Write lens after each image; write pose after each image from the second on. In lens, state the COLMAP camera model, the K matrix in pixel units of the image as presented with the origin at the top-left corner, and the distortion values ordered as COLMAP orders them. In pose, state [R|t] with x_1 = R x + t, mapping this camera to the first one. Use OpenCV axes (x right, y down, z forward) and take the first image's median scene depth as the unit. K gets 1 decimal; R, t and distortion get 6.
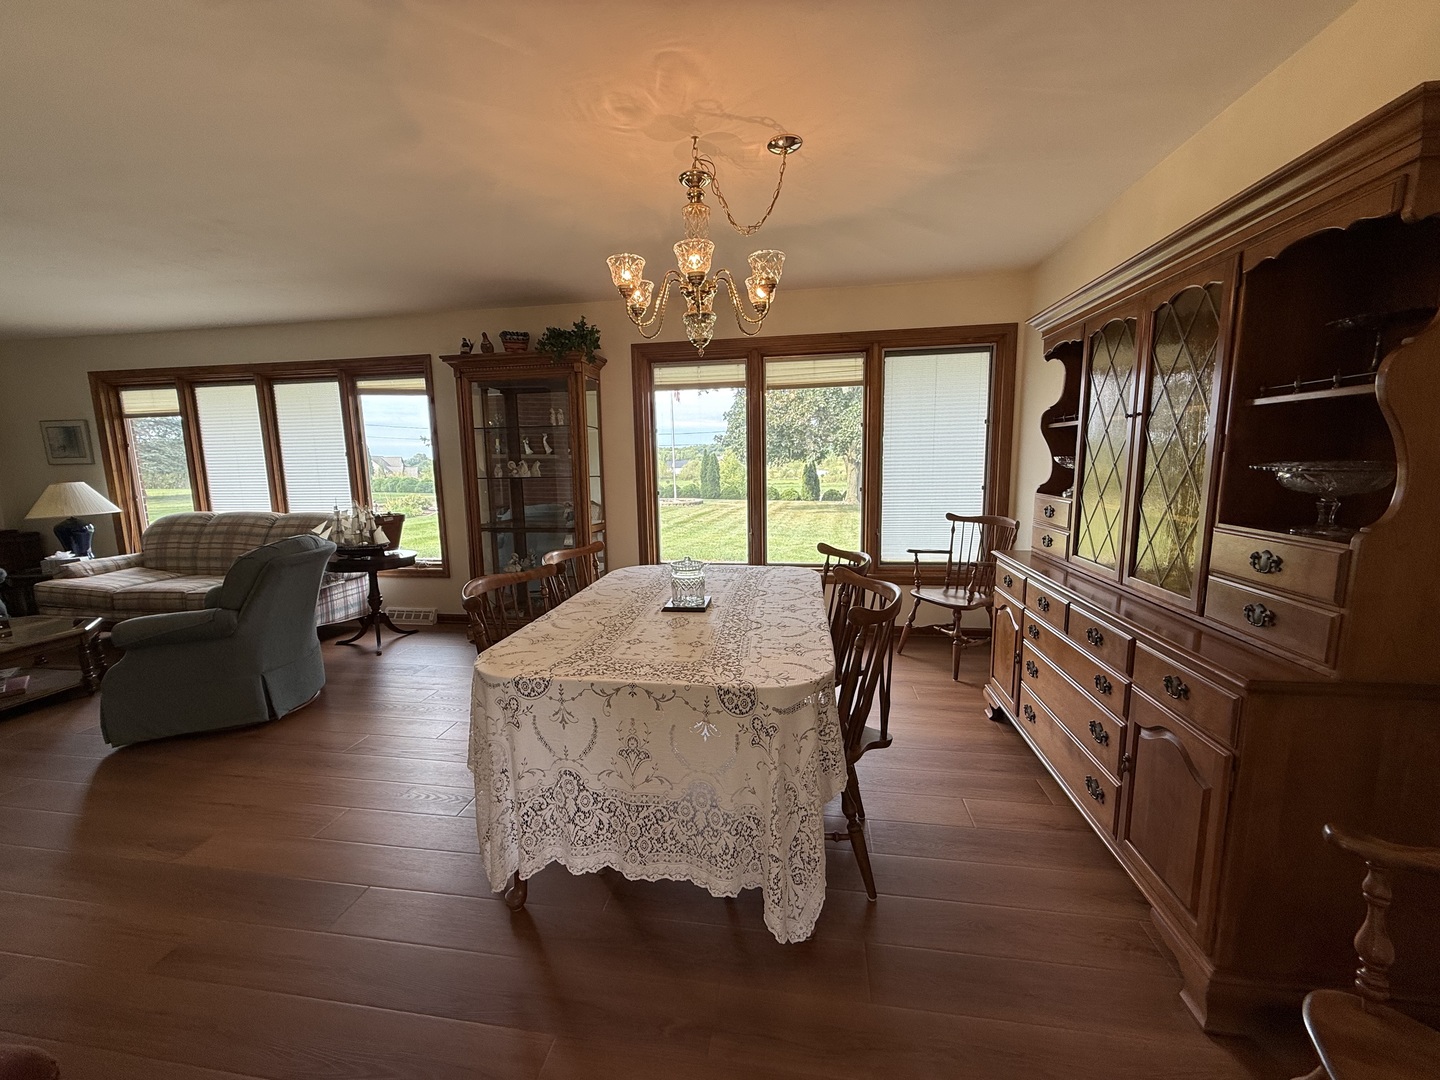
lens RADIAL K [[566.7, 0, 720.0], [0, 566.7, 540.0], [0, 0, 1]] dist [0.002481, 0.000232]
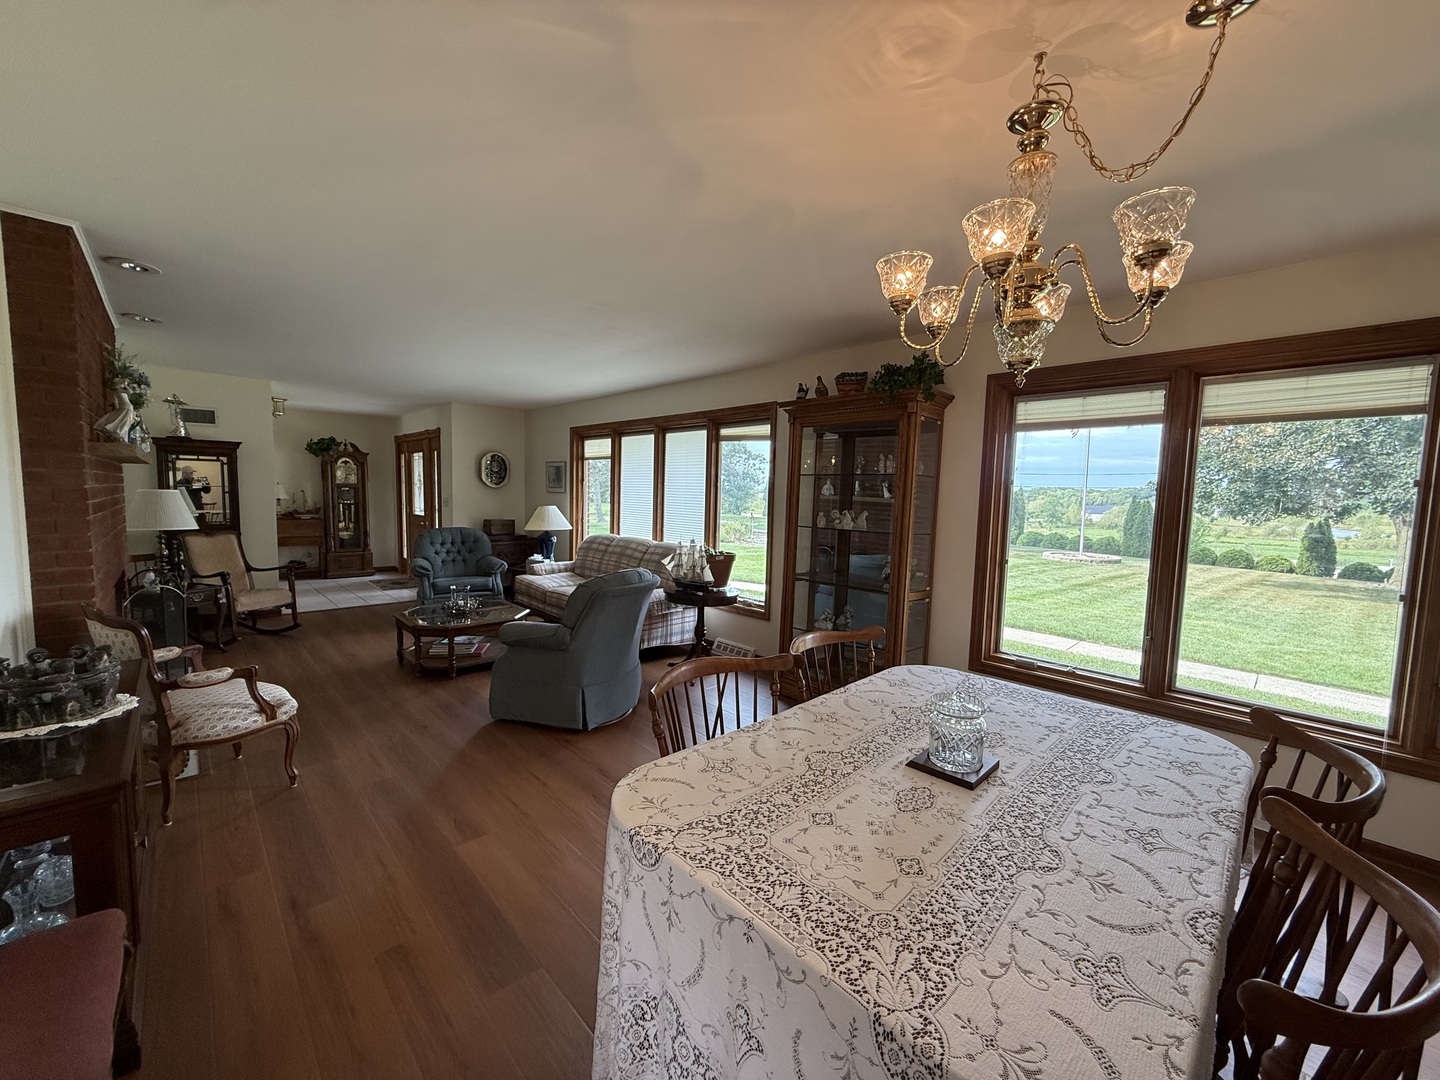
lens RADIAL K [[570.4, 0, 720.0], [0, 570.4, 540.0], [0, 0, 1]] dist [-0.000827, -0.000483]
pose [[0.789795, 0.092028, -0.606428, 0.055730], [-0.130502, 0.991256, -0.019534, -0.049859], [0.599327, 0.094568, 0.794899, 0.157171]]
